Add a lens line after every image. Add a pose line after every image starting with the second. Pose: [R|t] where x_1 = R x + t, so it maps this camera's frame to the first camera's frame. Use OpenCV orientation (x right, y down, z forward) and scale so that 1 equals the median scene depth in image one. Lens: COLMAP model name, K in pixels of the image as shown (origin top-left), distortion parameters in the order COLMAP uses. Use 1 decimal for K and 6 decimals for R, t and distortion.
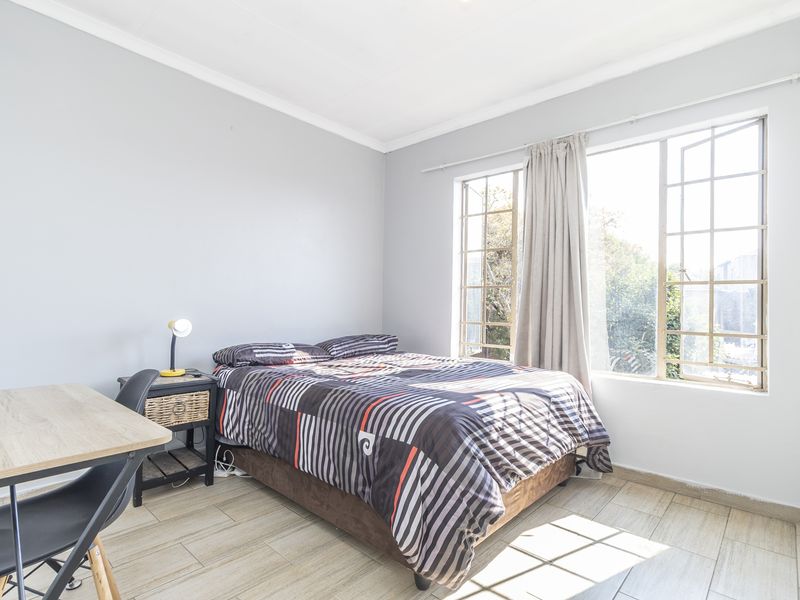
lens RADIAL K [[416.1, 0, 402.9], [0, 416.1, 296.9], [0, 0, 1]] dist [0.001711, 0.000923]
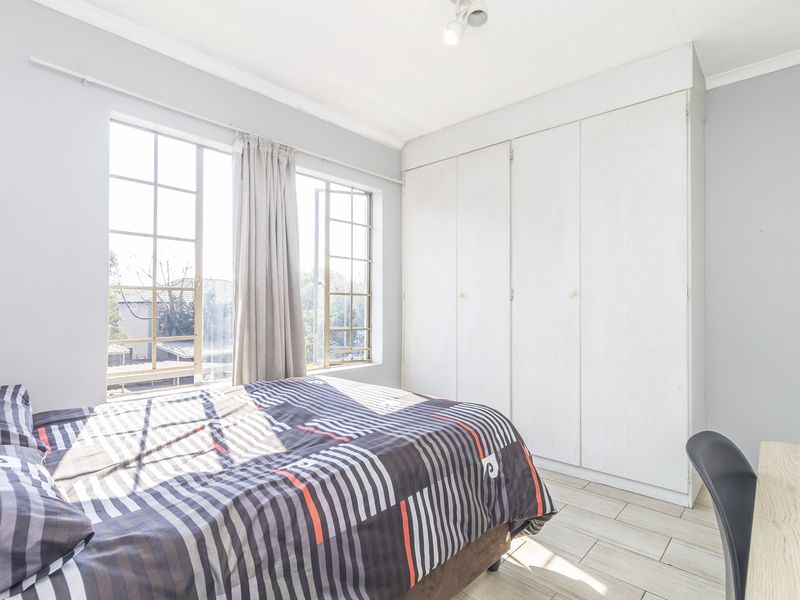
lens RADIAL K [[416.1, 0, 402.9], [0, 416.1, 296.9], [0, 0, 1]] dist [0.001711, 0.000923]
pose [[0.006336, 0.005718, 0.999964, -0.707017], [-0.017812, 0.999826, -0.005604, -0.020833], [-0.999821, -0.017775, 0.006436, 0.812070]]
